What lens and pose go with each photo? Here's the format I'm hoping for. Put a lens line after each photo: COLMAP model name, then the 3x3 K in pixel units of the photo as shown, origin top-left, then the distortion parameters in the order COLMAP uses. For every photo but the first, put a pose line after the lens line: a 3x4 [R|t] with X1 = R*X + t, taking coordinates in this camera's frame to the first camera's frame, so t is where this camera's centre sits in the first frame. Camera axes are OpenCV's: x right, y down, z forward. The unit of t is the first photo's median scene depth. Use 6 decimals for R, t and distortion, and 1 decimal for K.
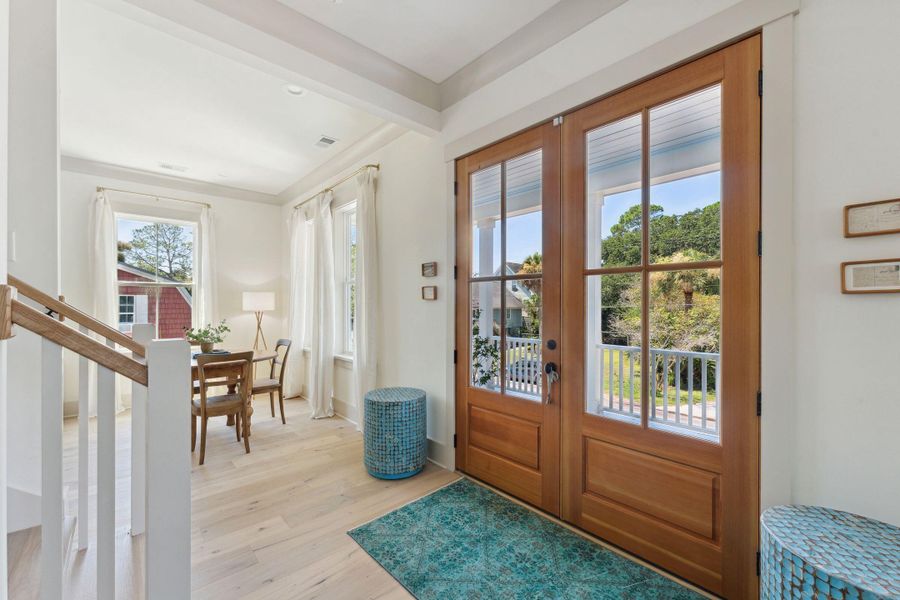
lens RADIAL K [[368.6, 0, 449.5], [0, 368.6, 302.6], [0, 0, 1]] dist [0.002320, 0.000029]
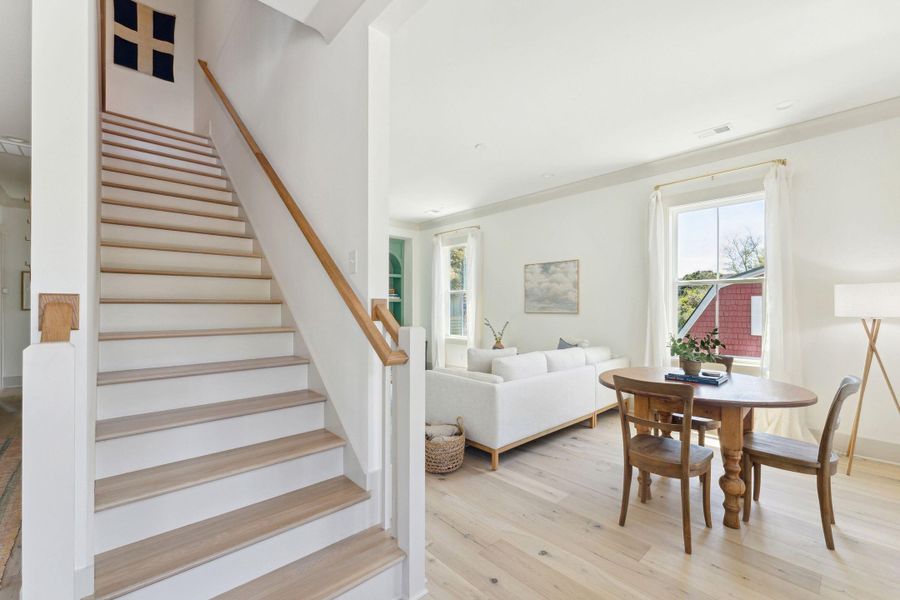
lens RADIAL K [[368.6, 0, 450.6], [0, 368.6, 304.4], [0, 0, 1]] dist [0.002320, 0.000029]
pose [[0.004109, -0.005483, -0.999977, 0.035795], [-0.000773, 0.999985, -0.005486, 0.007917], [0.999991, 0.000796, 0.004105, 0.448086]]
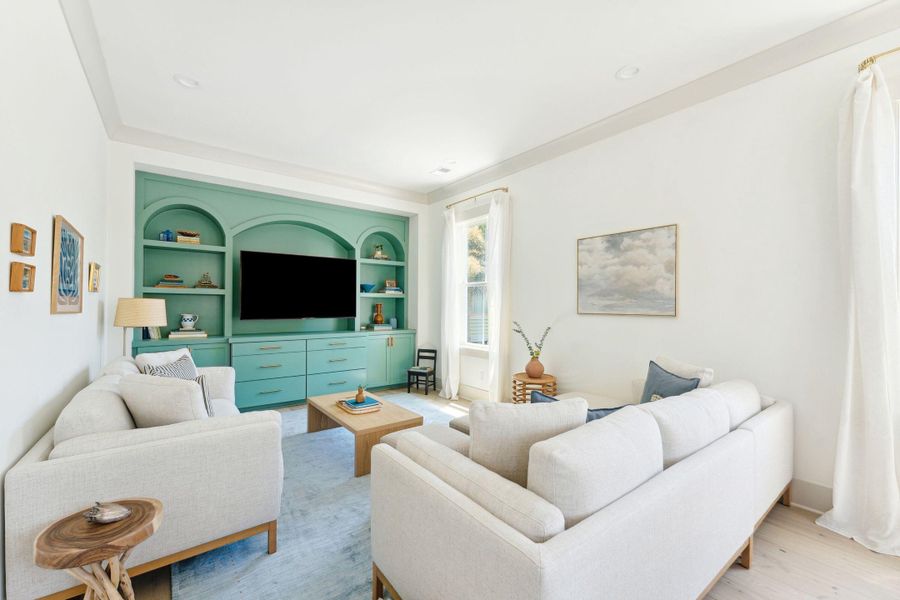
lens RADIAL K [[368.6, 0, 446.3], [0, 368.6, 299.5], [0, 0, 1]] dist [0.002320, 0.000029]
pose [[-0.091018, -0.015600, -0.995727, -0.415291], [-0.006821, 0.999864, -0.015041, 0.012219], [0.995826, 0.005422, -0.091112, 0.496948]]
